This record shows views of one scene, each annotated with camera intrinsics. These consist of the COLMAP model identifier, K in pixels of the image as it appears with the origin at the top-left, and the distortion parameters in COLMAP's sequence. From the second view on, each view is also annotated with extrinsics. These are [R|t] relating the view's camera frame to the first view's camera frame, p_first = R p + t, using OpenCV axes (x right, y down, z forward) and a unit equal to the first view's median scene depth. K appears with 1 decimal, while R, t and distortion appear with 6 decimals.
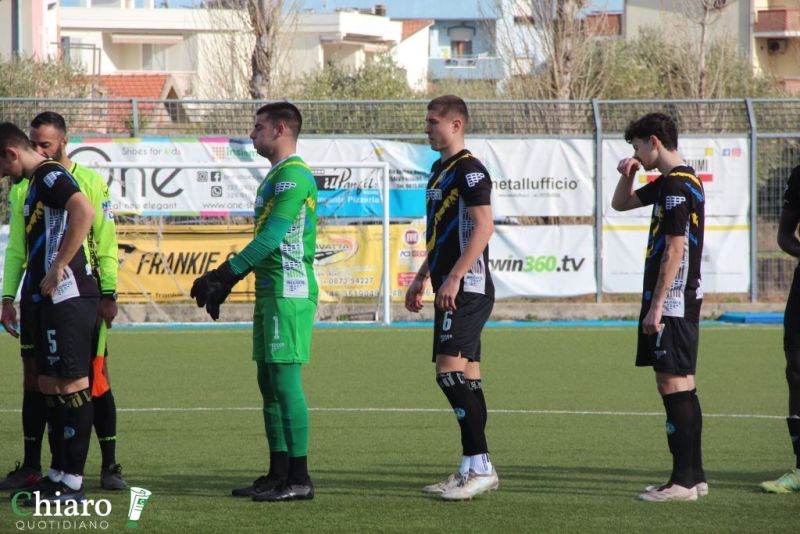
lens RADIAL K [[4441.0, 0, 381.3], [0, 4441.0, 245.5], [0, 0, 1]] dist [1.995837, -10.519174]
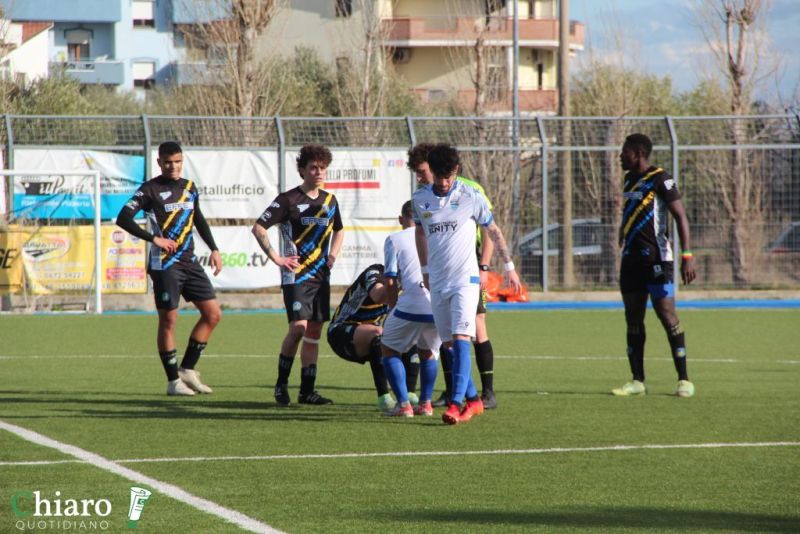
lens RADIAL K [[4818.5, 0, 382.0], [0, 4818.5, 252.2], [0, 0, 1]] dist [2.281247, -18.721315]
pose [[0.996262, -0.001782, 0.086368, -0.033030], [0.001910, 0.999997, -0.001407, 0.003928], [-0.086365, 0.001567, 0.996262, -0.238222]]
